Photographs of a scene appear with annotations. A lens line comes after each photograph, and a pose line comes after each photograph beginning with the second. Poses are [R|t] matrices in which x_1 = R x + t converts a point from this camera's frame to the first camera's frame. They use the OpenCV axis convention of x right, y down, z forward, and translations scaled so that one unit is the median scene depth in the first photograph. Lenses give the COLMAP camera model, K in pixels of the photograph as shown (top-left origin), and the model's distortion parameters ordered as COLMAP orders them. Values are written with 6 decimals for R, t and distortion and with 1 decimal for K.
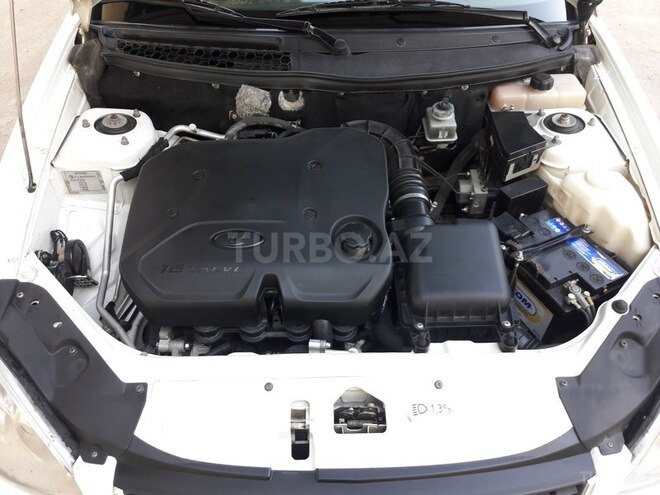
lens RADIAL K [[545.1, 0, 328.0], [0, 545.1, 248.2], [0, 0, 1]] dist [0.049384, -0.096844]
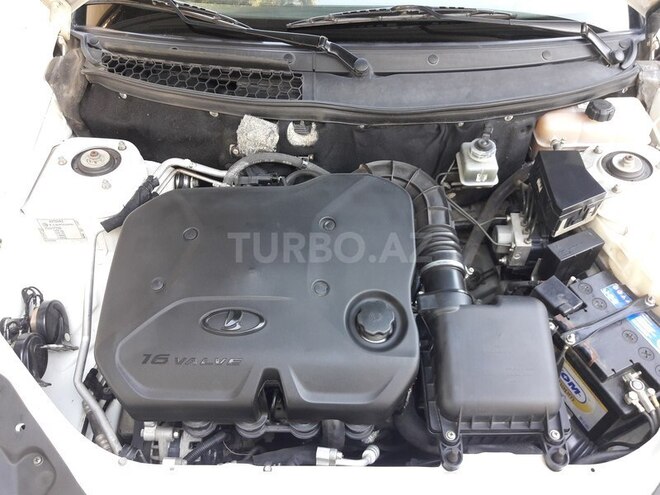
lens RADIAL K [[545.1, 0, 329.7], [0, 545.1, 247.0], [0, 0, 1]] dist [0.049384, -0.096844]
pose [[0.999477, 0.019001, -0.026169, 0.001033], [-0.017096, 0.997315, 0.071203, -0.159570], [0.027452, -0.070718, 0.997119, 0.147183]]
